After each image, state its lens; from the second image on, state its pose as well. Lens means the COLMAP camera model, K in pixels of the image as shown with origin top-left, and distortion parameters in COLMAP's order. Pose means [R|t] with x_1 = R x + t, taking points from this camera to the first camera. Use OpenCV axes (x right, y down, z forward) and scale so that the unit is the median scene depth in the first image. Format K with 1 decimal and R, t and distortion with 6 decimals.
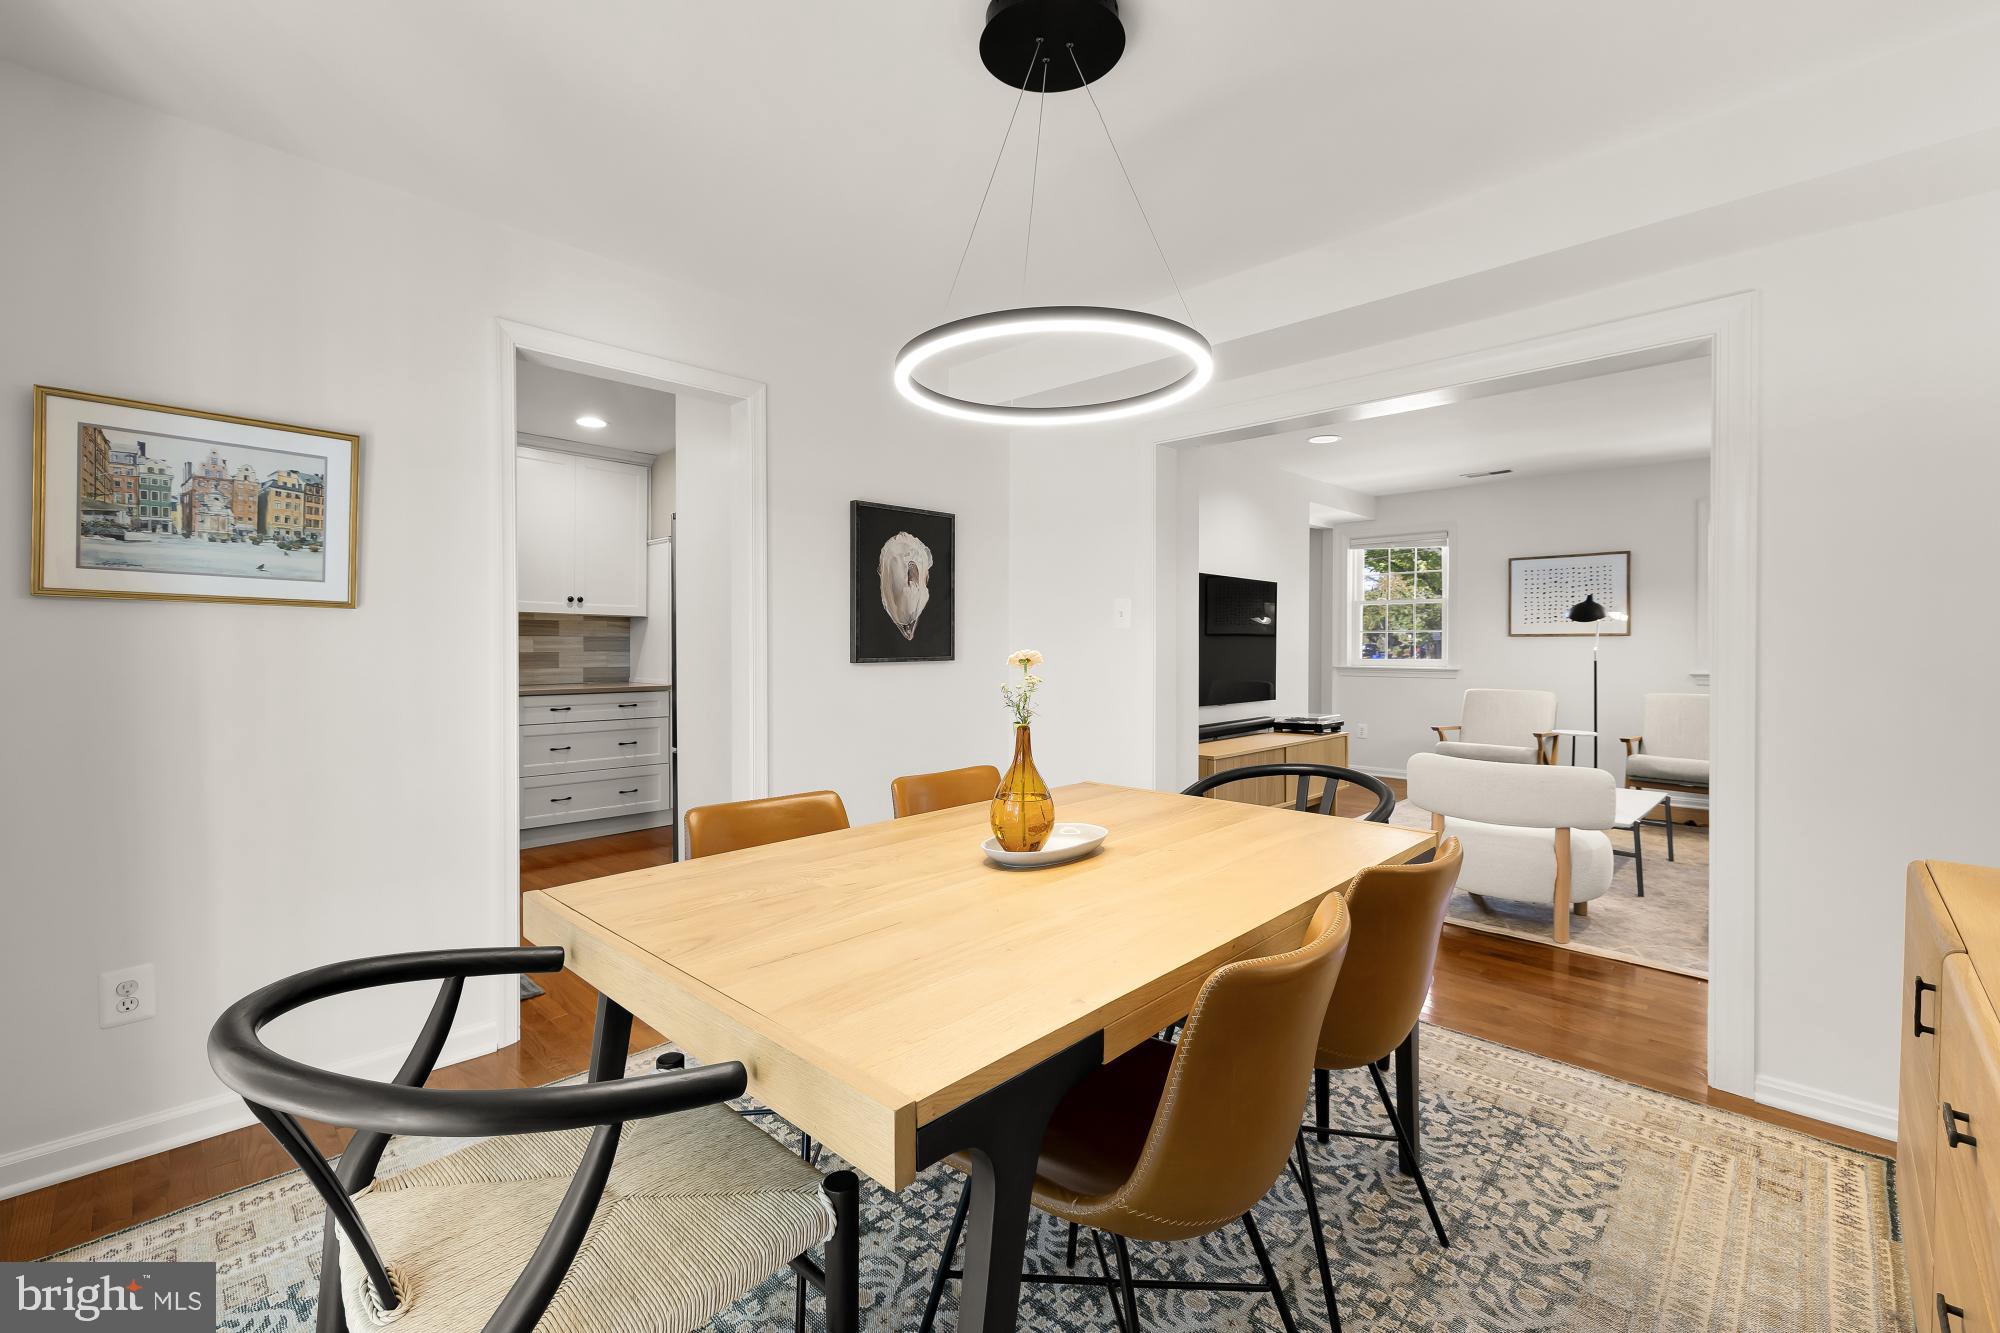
lens RADIAL K [[847.8, 0, 986.8], [0, 847.8, 648.2], [0, 0, 1]] dist [0.001356, 0.000251]
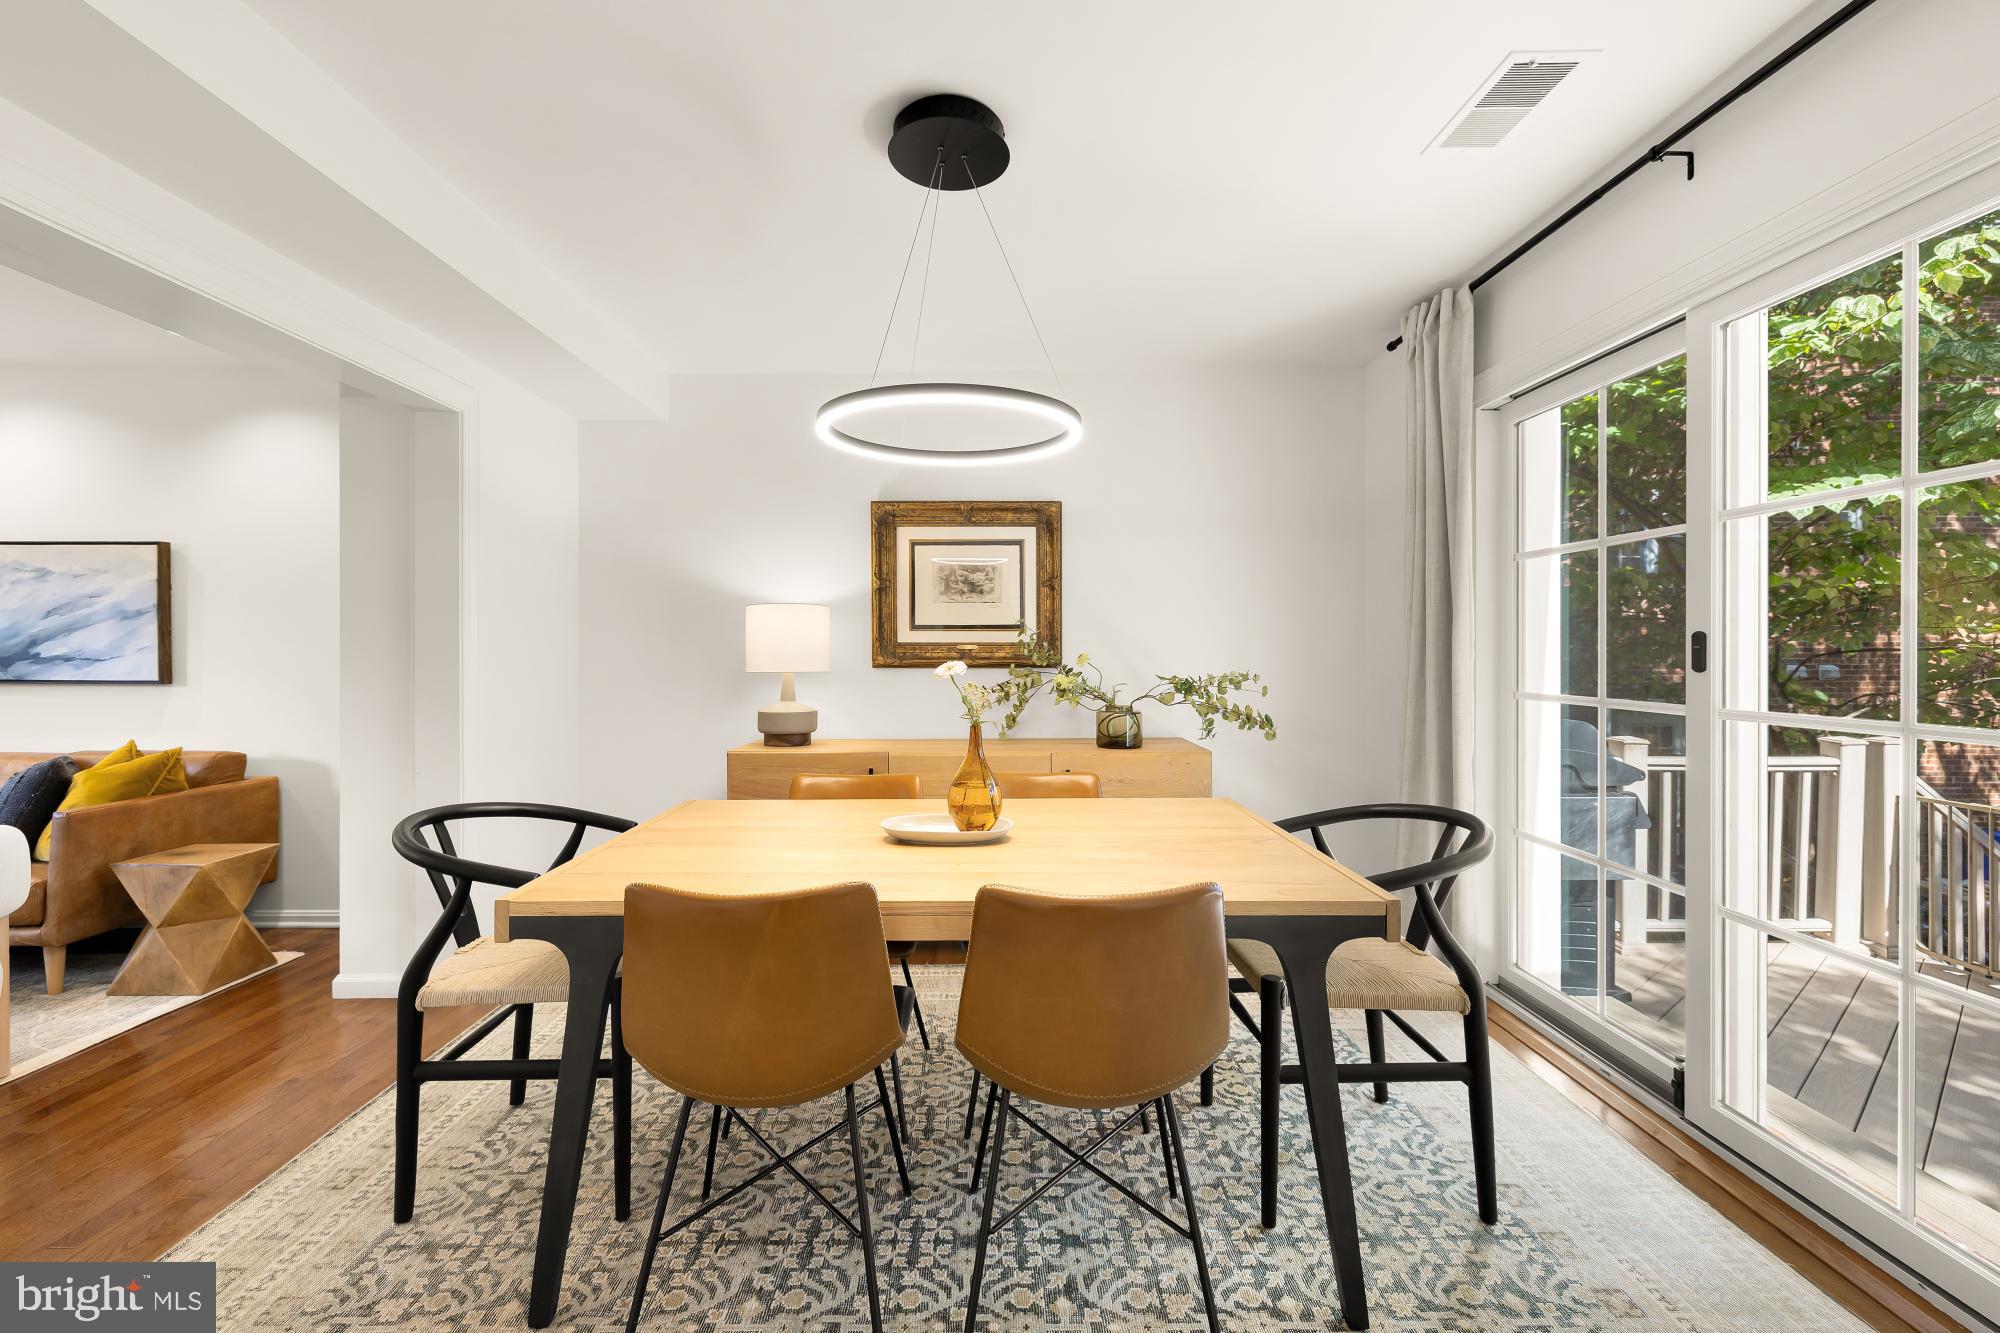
lens RADIAL K [[847.8, 0, 986.8], [0, 847.8, 648.2], [0, 0, 1]] dist [0.001356, 0.000251]
pose [[-0.707937, 0.002414, 0.706272, -0.227629], [0.004839, 0.999987, 0.001433, -0.003950], [-0.706259, 0.004432, -0.707939, 0.516680]]
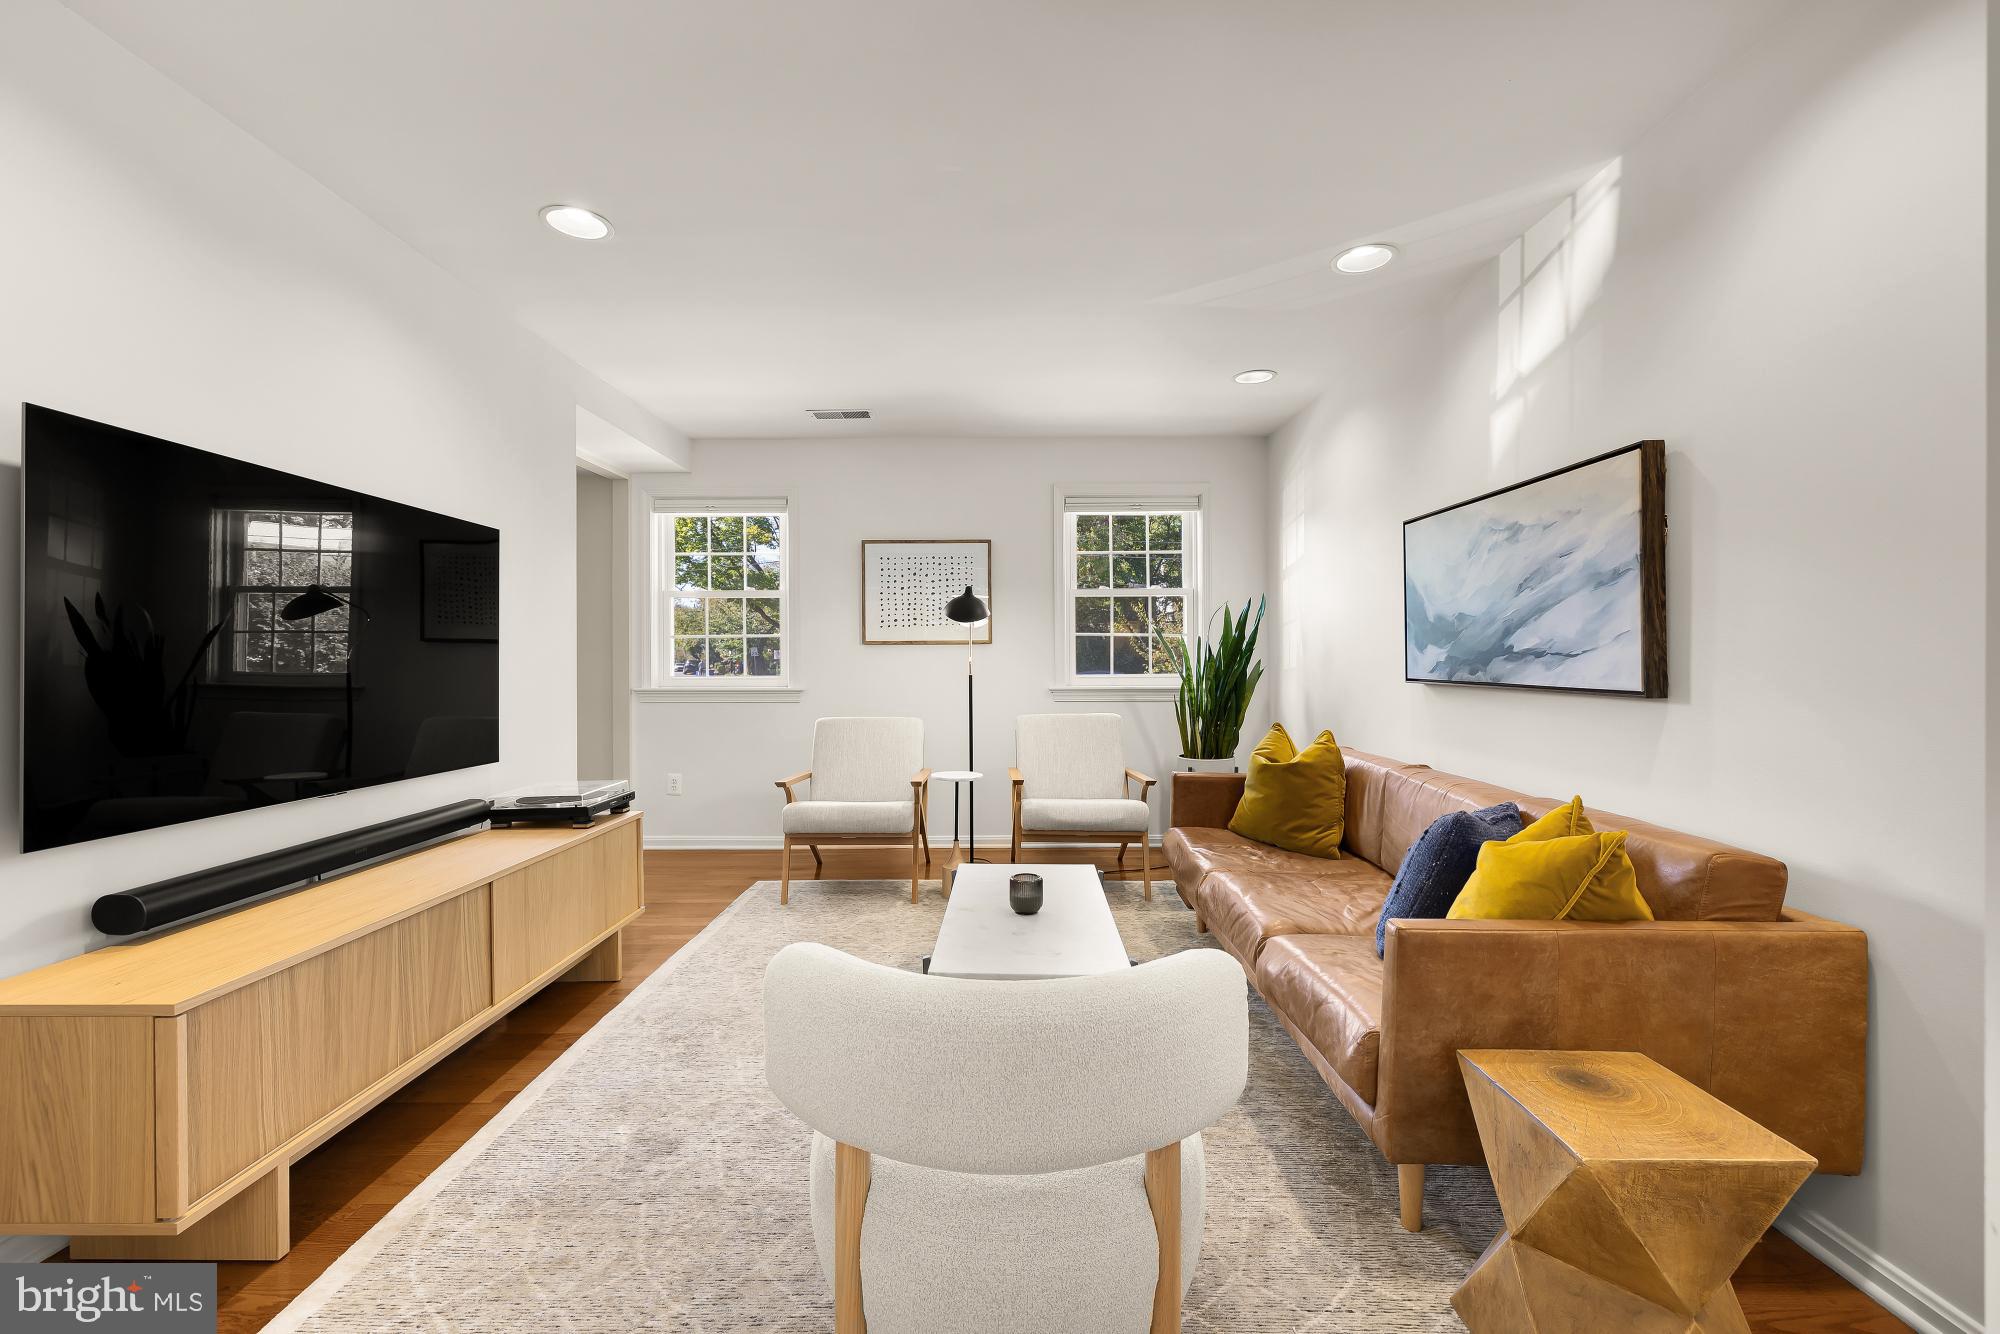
lens RADIAL K [[834.3, 0, 987.1], [0, 834.3, 661.6], [0, 0, 1]] dist [-0.000711, -0.000612]
pose [[0.722321, -0.003850, 0.691547, 0.209609], [0.007350, 0.999971, -0.002110, 0.004208], [-0.691519, 0.006607, 0.722328, 0.444721]]
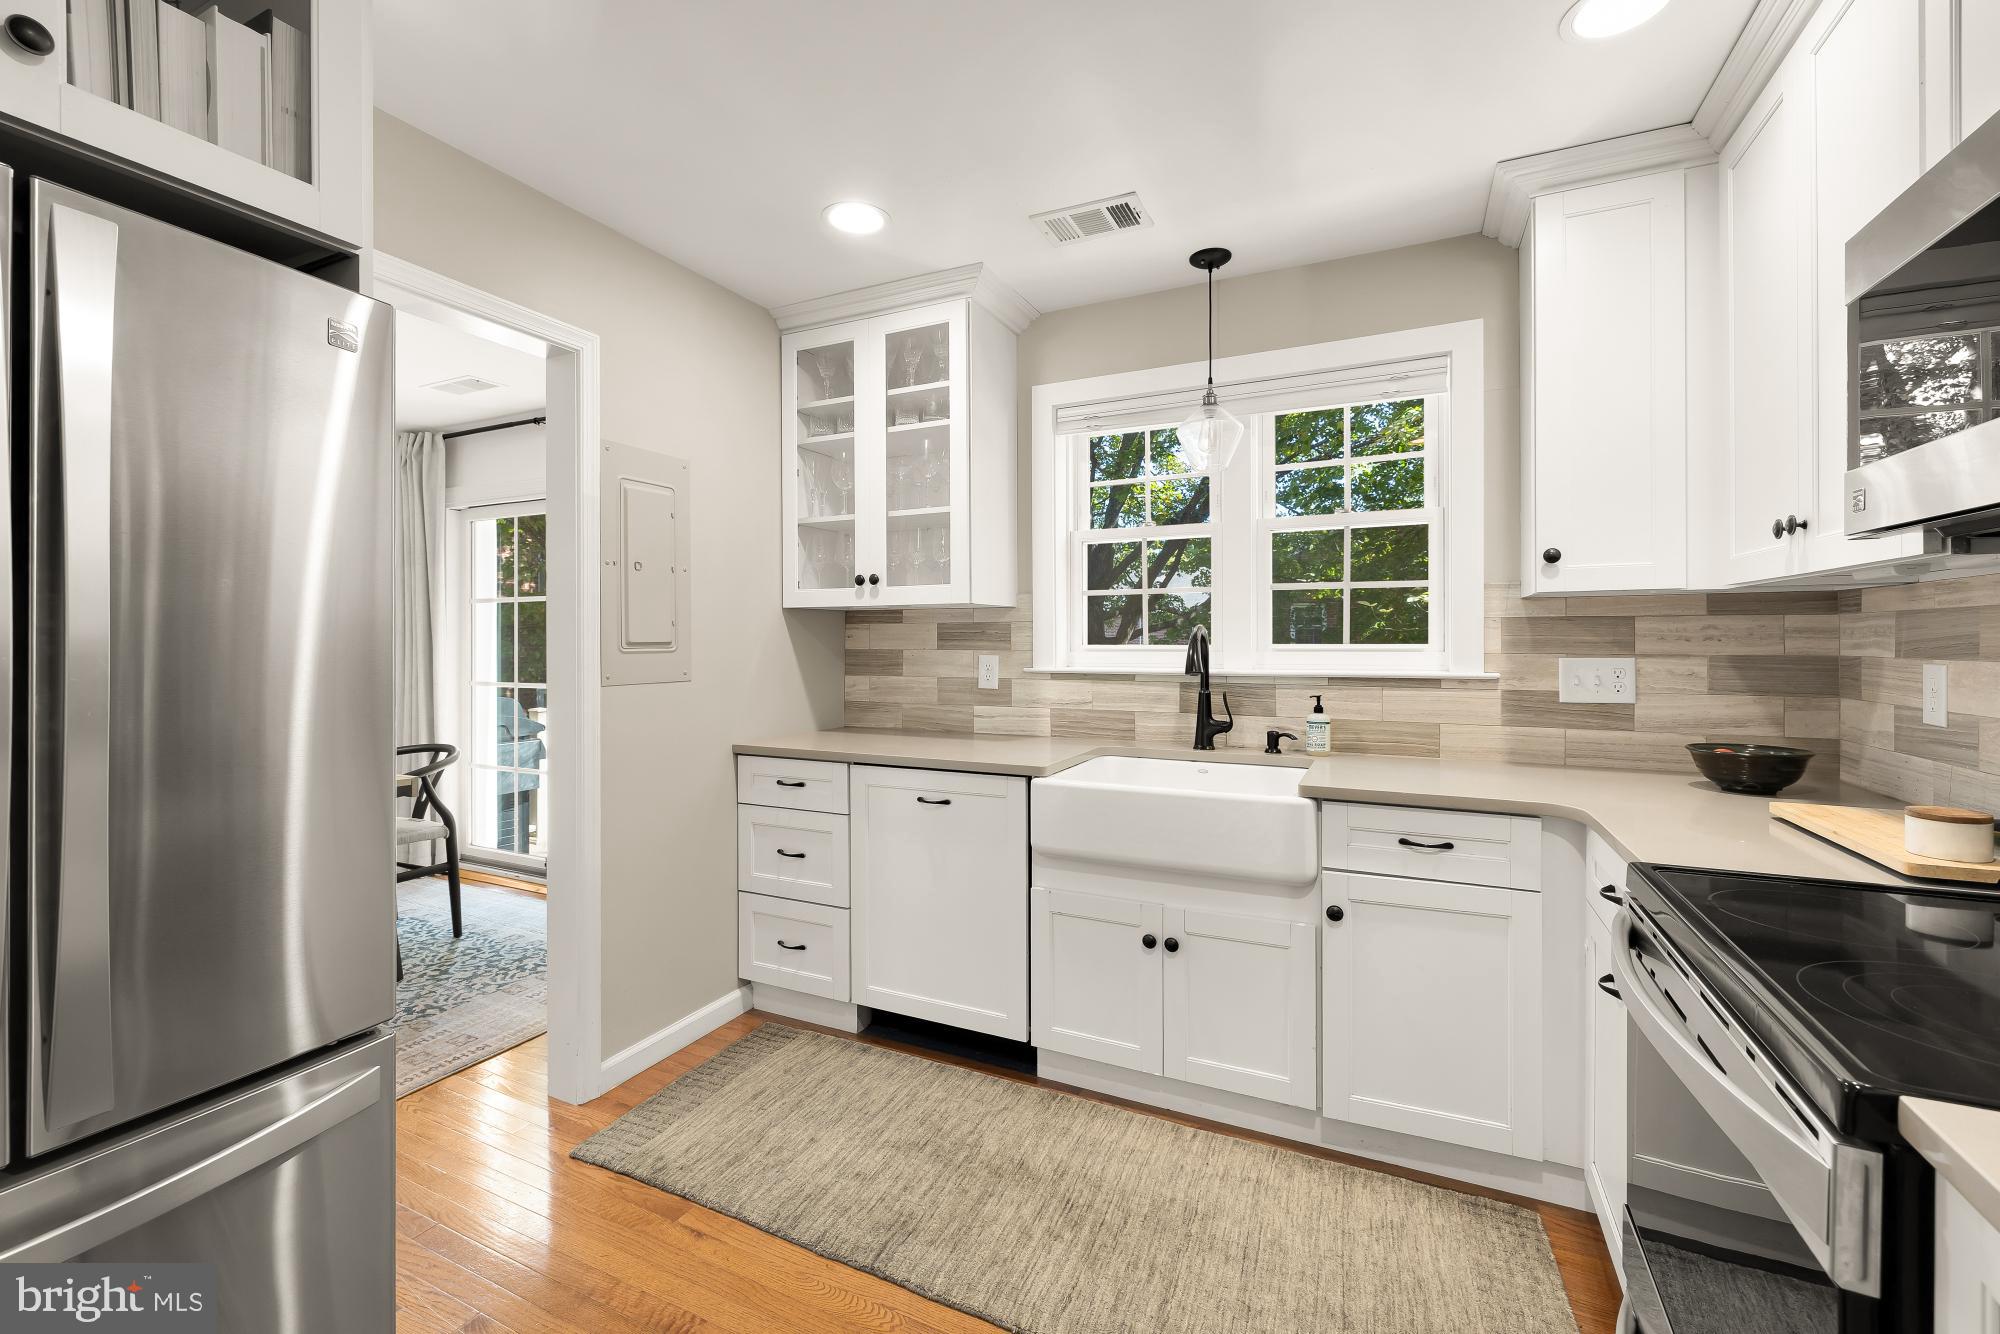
lens RADIAL K [[847.8, 0, 986.8], [0, 847.8, 648.7], [0, 0, 1]] dist [0.001356, 0.000251]
pose [[-0.949719, 0.002379, -0.313094, -0.318652], [-0.001194, 0.999936, 0.011222, -0.018887], [0.313101, 0.011032, -0.949656, 0.905680]]
